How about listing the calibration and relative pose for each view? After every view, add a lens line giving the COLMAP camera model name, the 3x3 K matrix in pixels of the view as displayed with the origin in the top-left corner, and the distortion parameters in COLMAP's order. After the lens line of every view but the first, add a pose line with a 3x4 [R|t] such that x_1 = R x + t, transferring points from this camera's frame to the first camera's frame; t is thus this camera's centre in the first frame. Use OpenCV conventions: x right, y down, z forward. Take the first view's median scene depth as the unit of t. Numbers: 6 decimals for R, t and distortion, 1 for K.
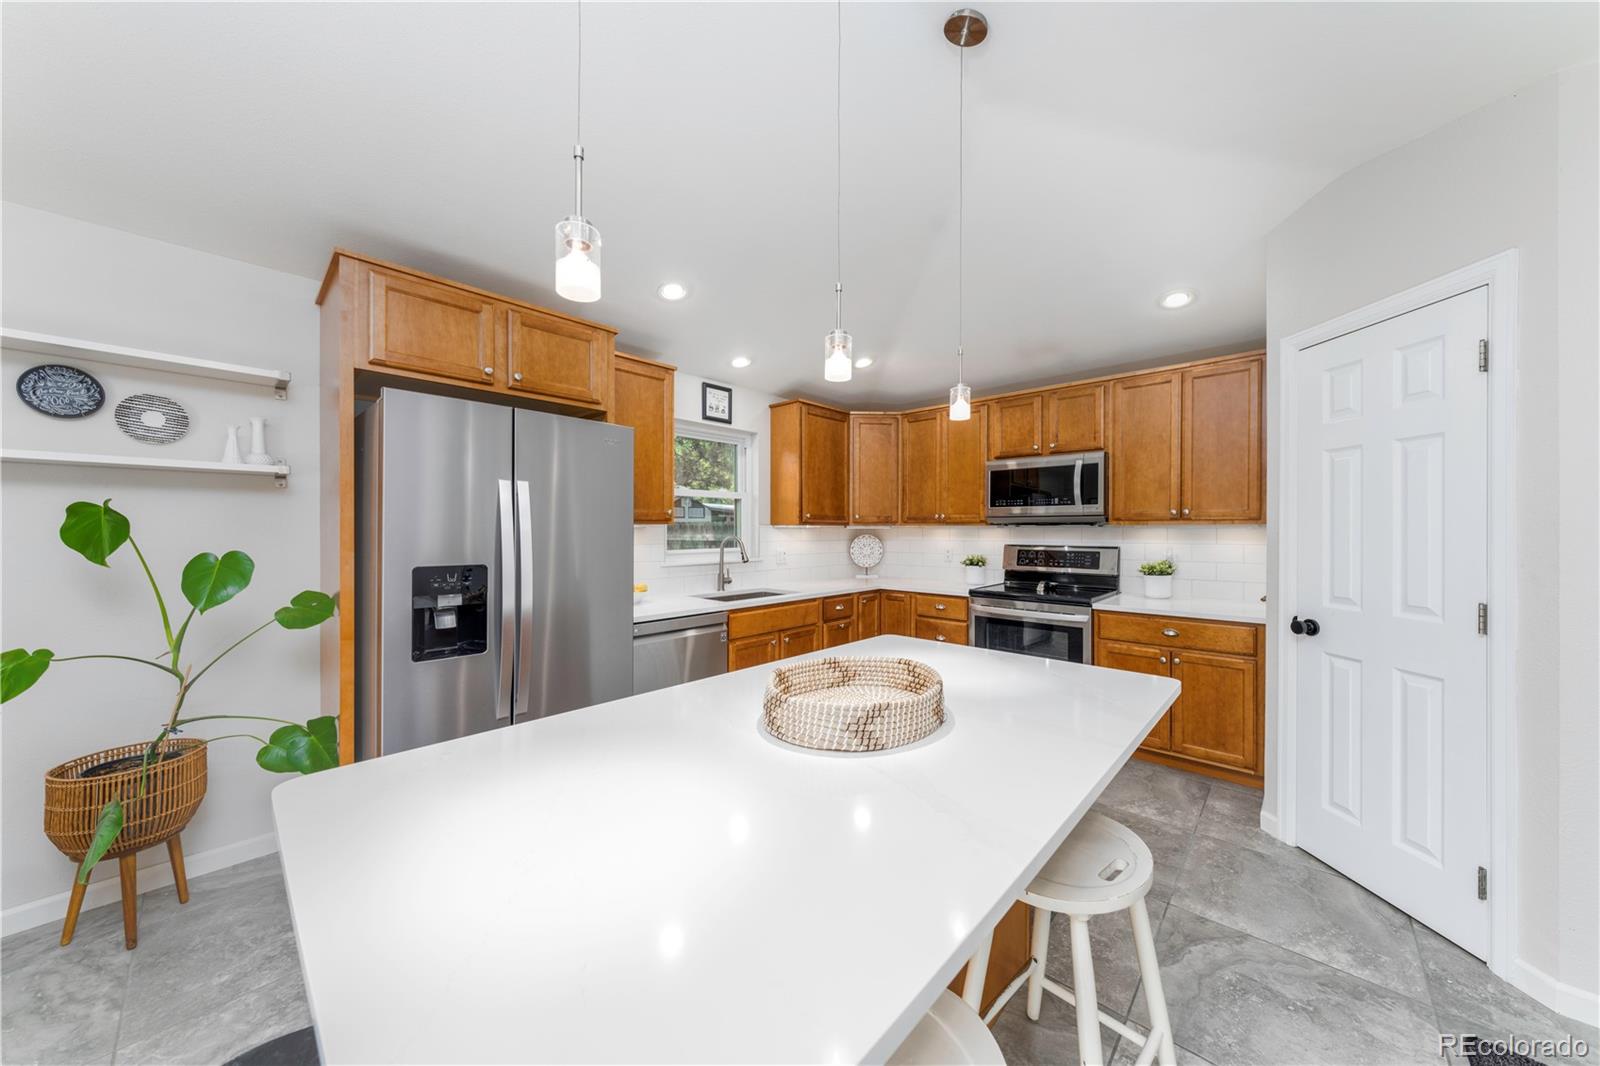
lens RADIAL K [[546.1, 0, 800.0], [0, 546.1, 533.0], [0, 0, 1]] dist [0.000195, 0.000054]
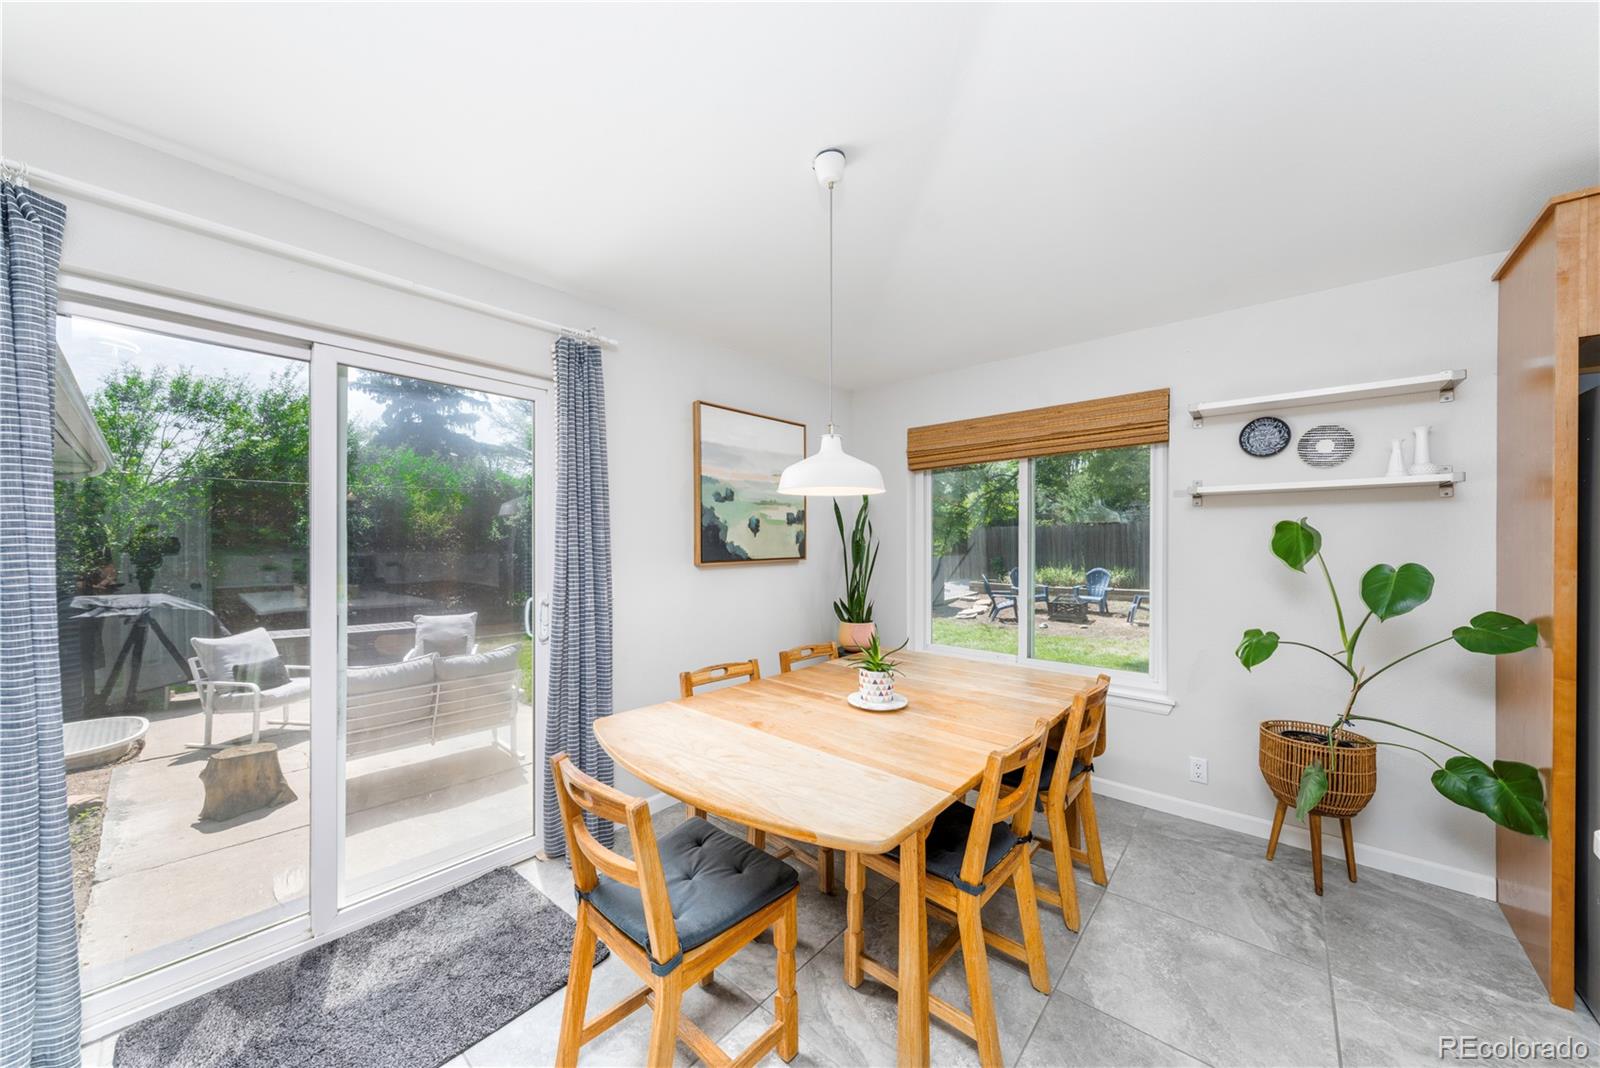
lens RADIAL K [[556.4, 0, 795.3], [0, 556.4, 544.4], [0, 0, 1]] dist [0.000747, 0.000031]
pose [[0.025372, 0.003843, -0.999671, -0.029602], [-0.004259, 0.999984, 0.003736, -0.000915], [0.999669, 0.004162, 0.025388, -0.117605]]
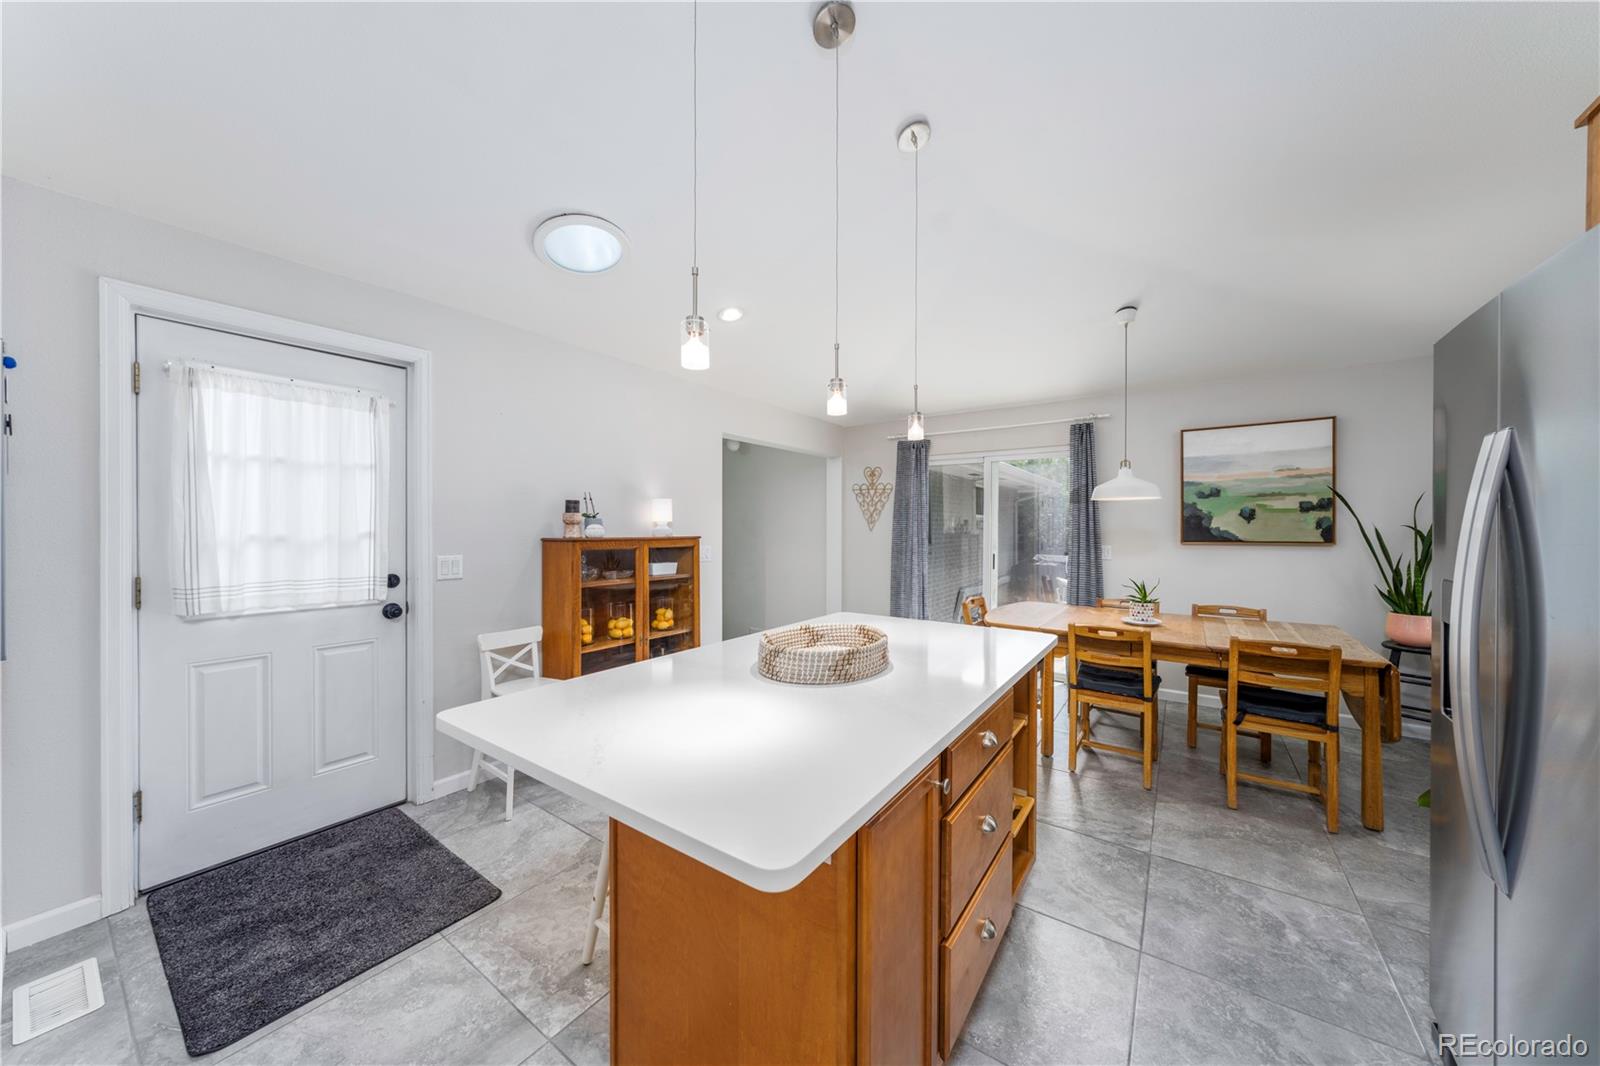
lens RADIAL K [[535.9, 0, 810.4], [0, 535.9, 529.5], [0, 0, 1]] dist [0.001224, 0.000078]
pose [[-0.988515, 0.000949, -0.151118, 0.154356], [-0.000592, 0.999948, 0.010146, -0.010374], [0.151120, 0.010119, -0.988464, 1.103020]]
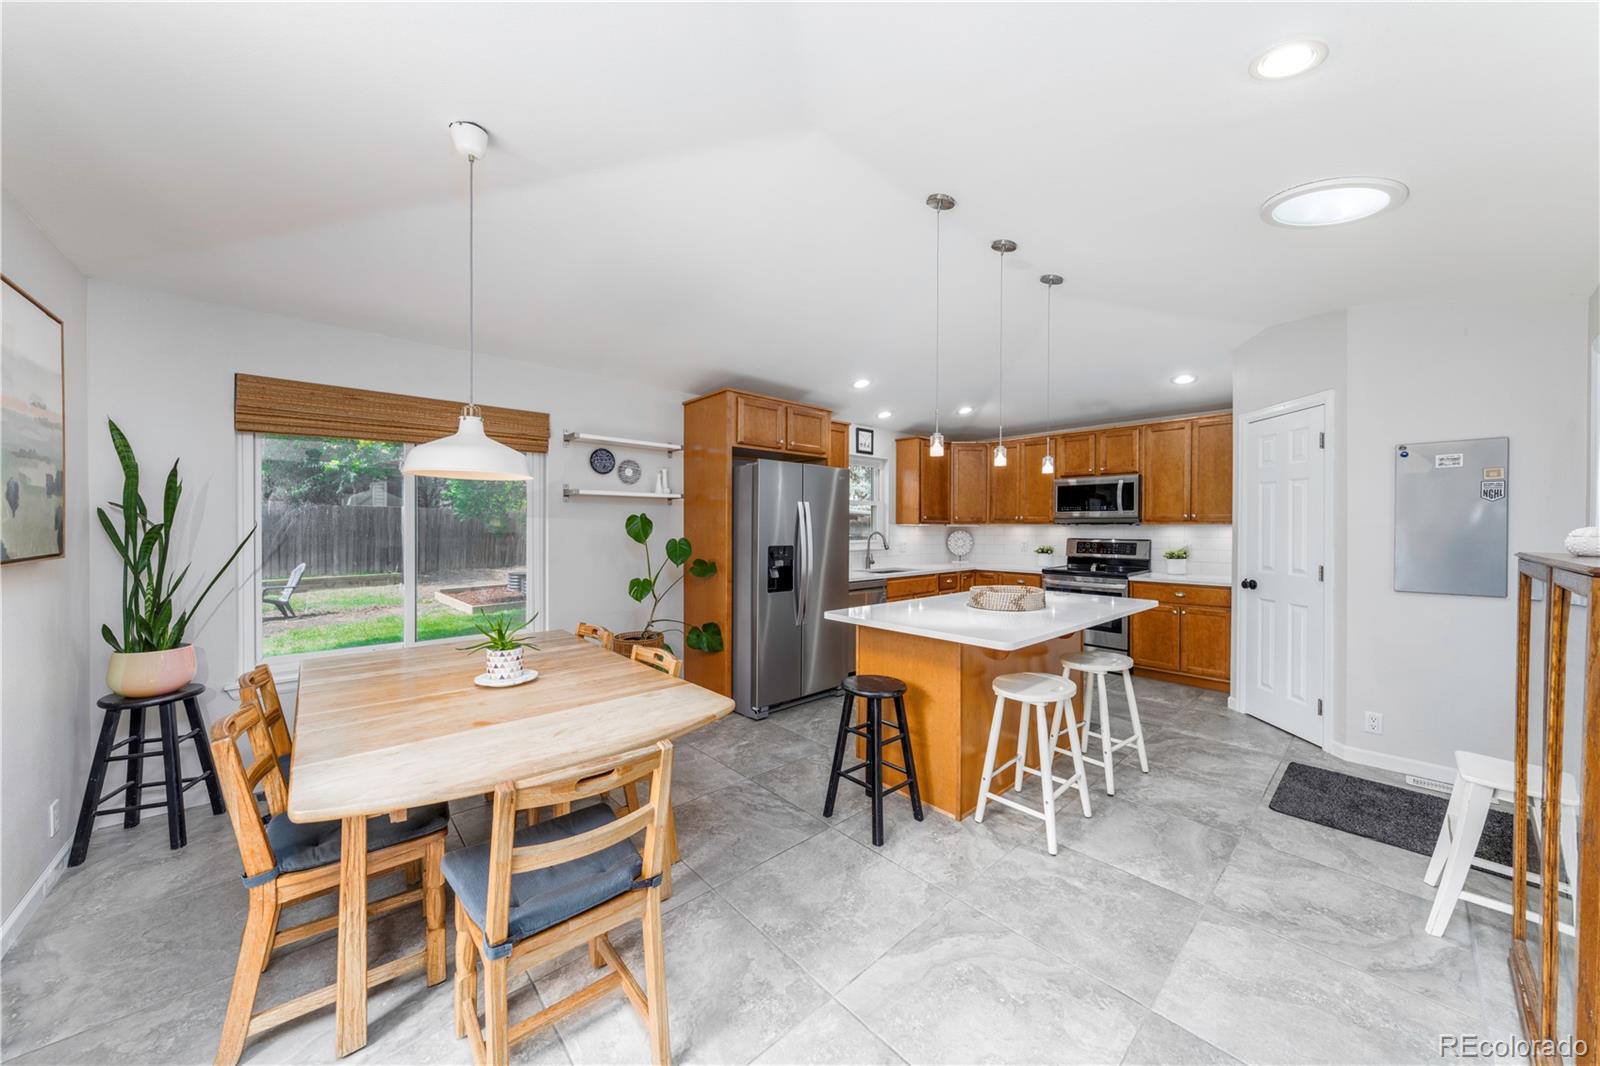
lens RADIAL K [[535.9, 0, 810.4], [0, 535.9, 529.5], [0, 0, 1]] dist [0.001224, 0.000078]
pose [[0.996545, 0.001847, -0.083039, -0.285854], [-0.001814, 0.999998, 0.000467, -0.000461], [0.083039, -0.000314, 0.996546, -0.722246]]
